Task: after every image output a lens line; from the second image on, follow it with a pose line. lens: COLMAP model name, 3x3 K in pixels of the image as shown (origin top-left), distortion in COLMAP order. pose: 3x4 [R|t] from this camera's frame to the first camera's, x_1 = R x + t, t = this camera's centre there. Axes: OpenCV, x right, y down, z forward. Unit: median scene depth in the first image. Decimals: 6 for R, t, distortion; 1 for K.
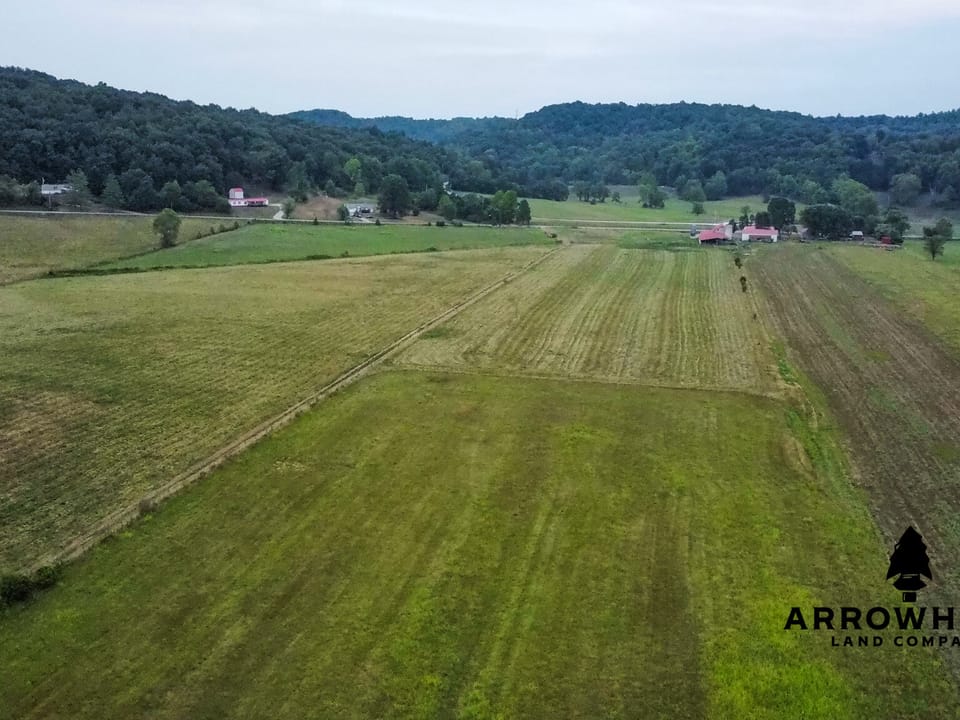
lens RADIAL K [[1114.2, 0, 480.0], [0, 1114.2, 360.0], [0, 0, 1]] dist [0.134267, -0.015113]
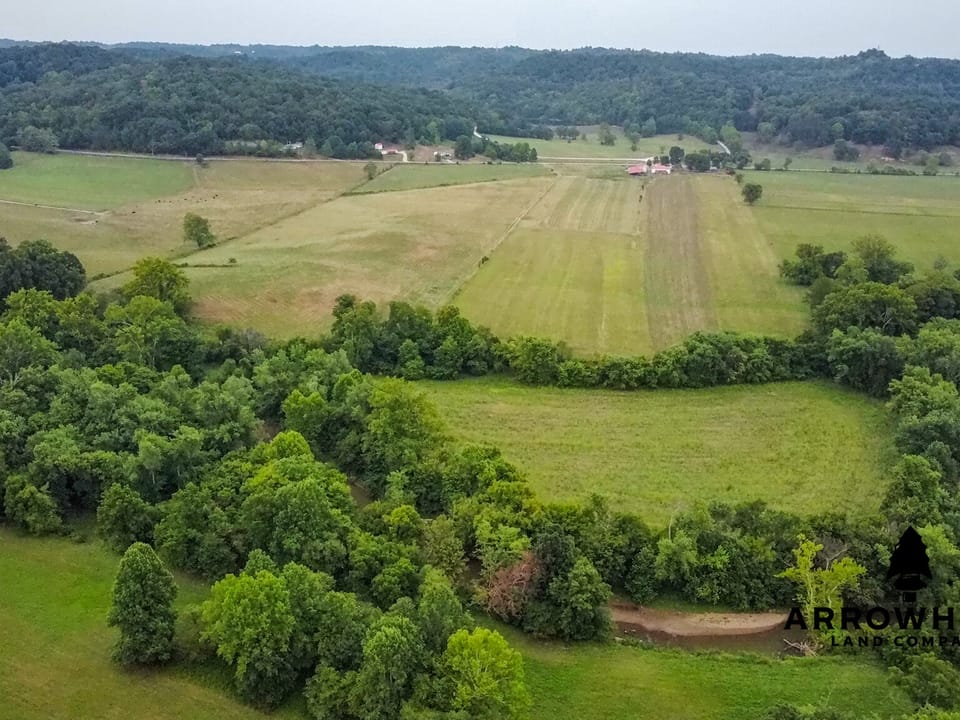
lens RADIAL K [[1114.2, 0, 480.0], [0, 1114.2, 360.0], [0, 0, 1]] dist [0.134267, -0.015113]
pose [[0.999375, -0.004366, 0.035080, -0.081079], [0.001314, 0.996247, 0.086552, 0.028657], [-0.035326, -0.086451, 0.995630, -0.592275]]
